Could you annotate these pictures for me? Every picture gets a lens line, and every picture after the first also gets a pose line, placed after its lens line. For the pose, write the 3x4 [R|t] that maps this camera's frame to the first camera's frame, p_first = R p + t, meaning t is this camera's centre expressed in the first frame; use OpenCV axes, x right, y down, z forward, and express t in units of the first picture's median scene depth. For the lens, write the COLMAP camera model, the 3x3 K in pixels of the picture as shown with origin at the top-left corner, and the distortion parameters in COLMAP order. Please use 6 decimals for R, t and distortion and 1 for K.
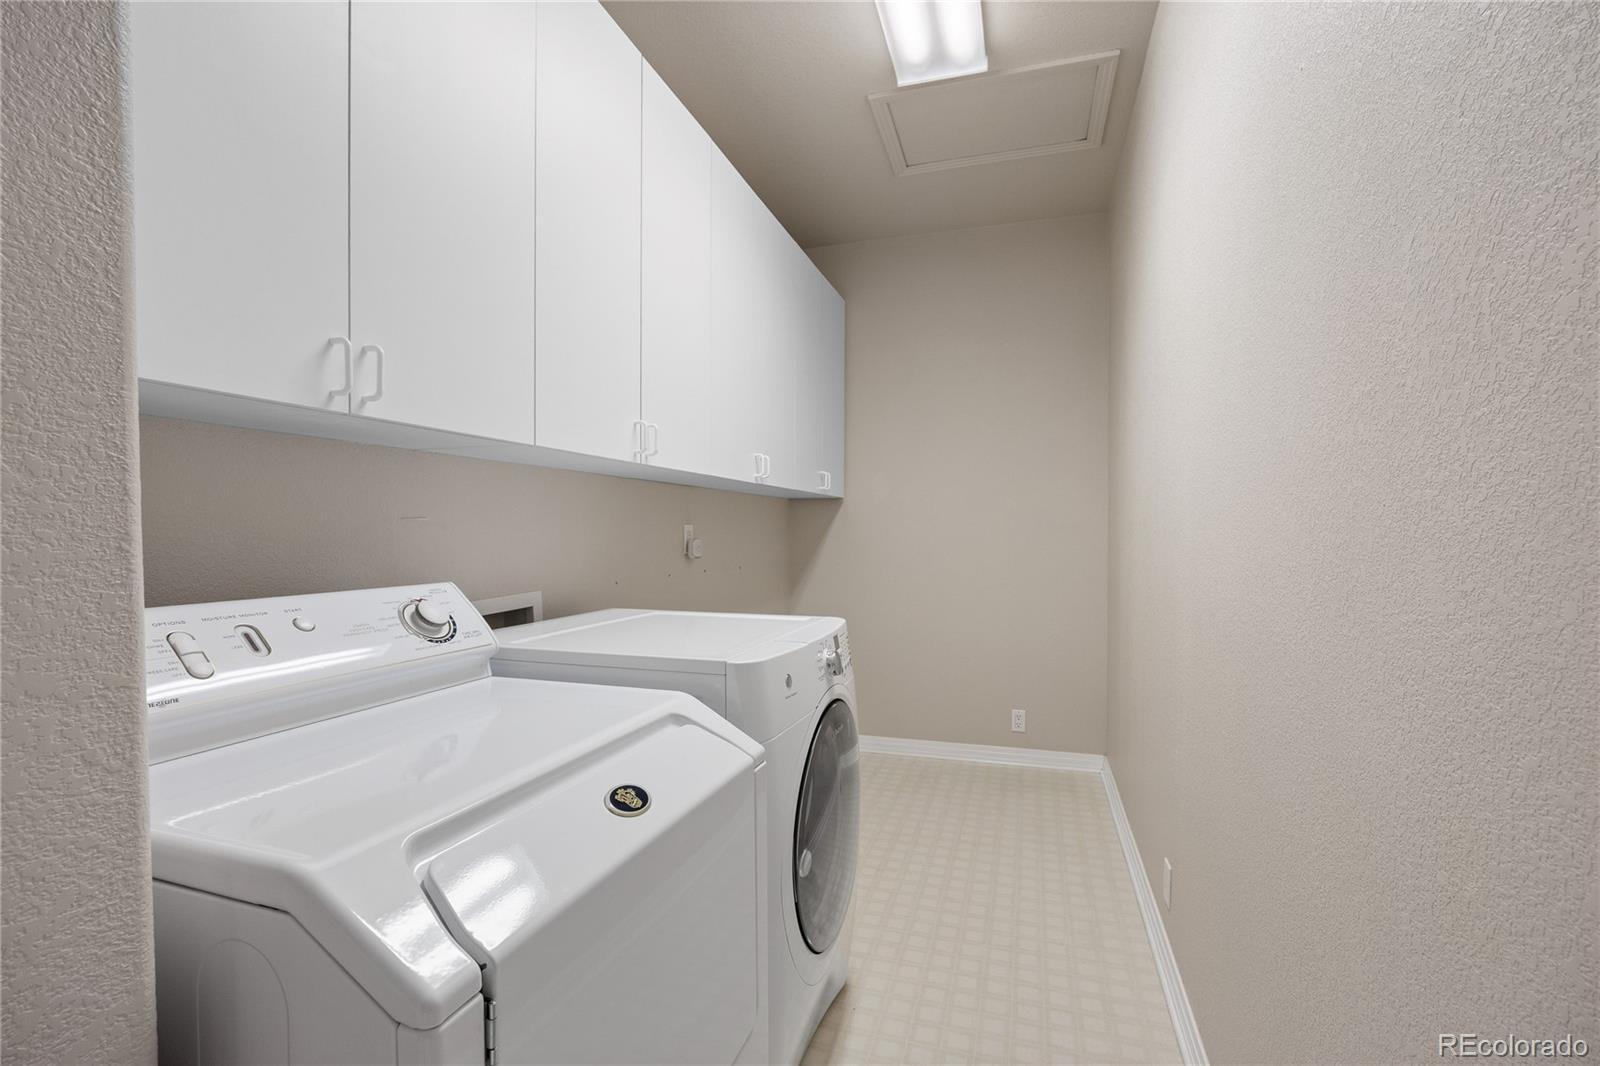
lens RADIAL K [[698.1, 0, 795.7], [0, 698.1, 537.6], [0, 0, 1]] dist [-0.019772, 0.001154]
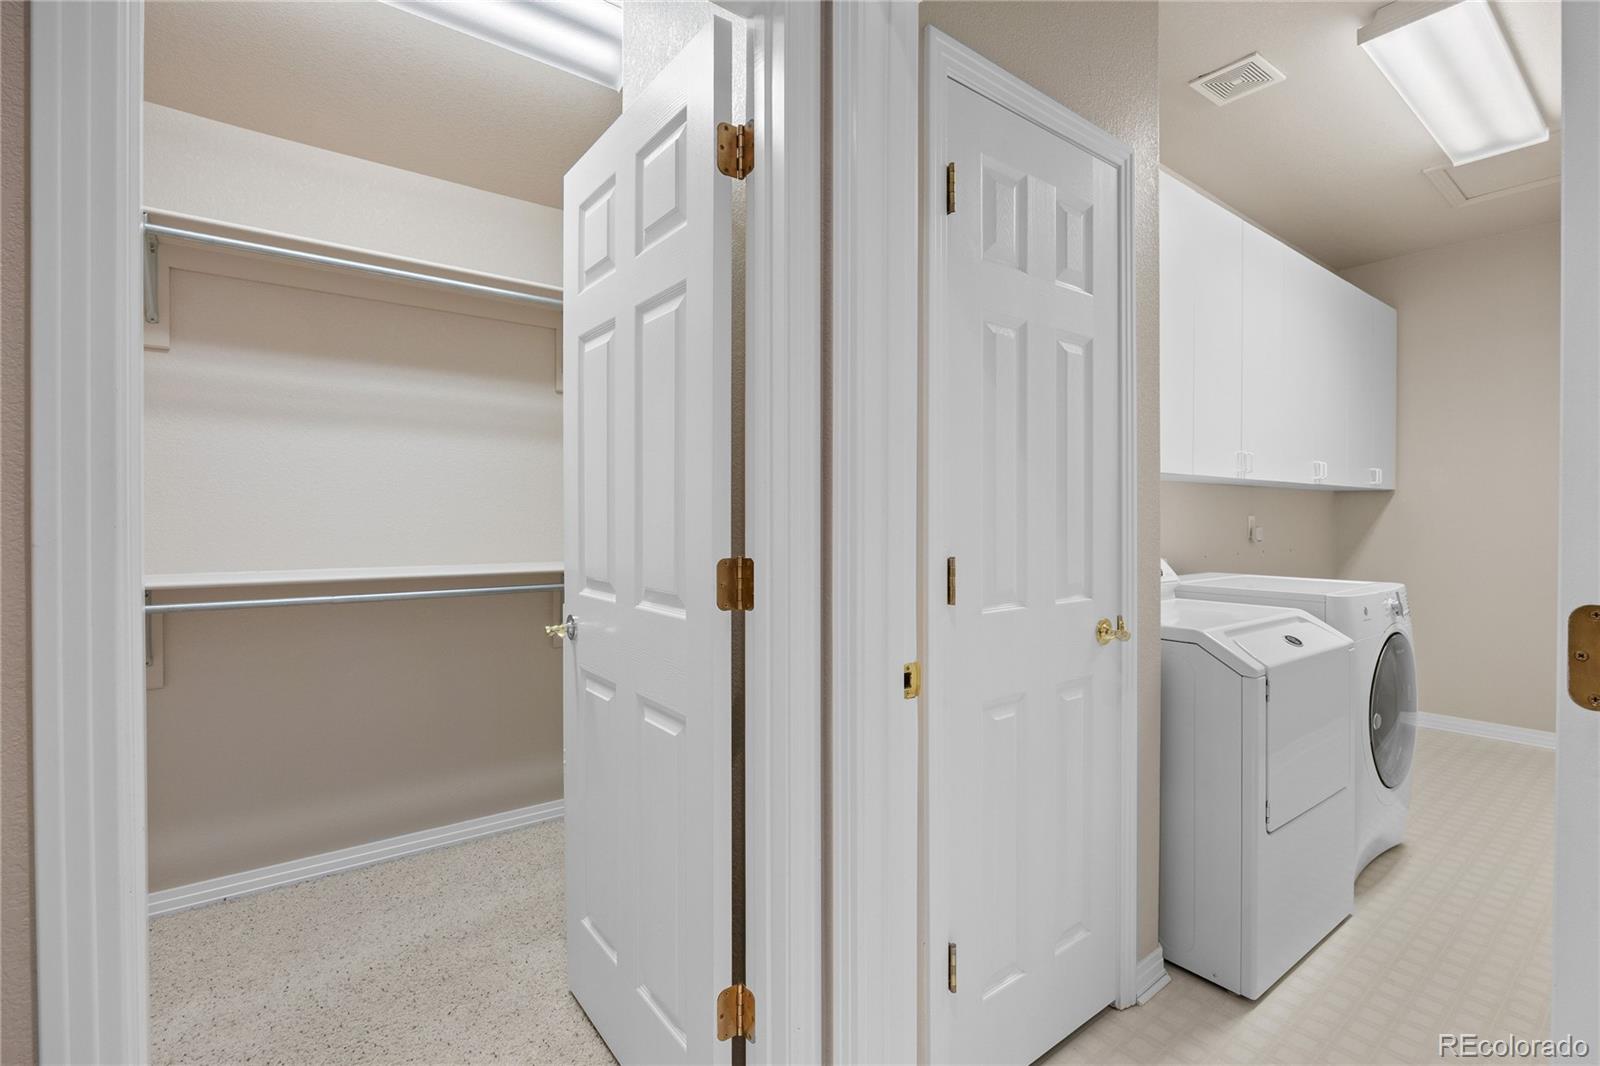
lens RADIAL K [[698.1, 0, 804.5], [0, 698.1, 530.1], [0, 0, 1]] dist [-0.019772, 0.001154]
pose [[0.810857, 0.000891, -0.585243, -0.103324], [0.004623, 0.999958, 0.007927, -0.008253], [0.585226, -0.009133, 0.810819, -0.881763]]
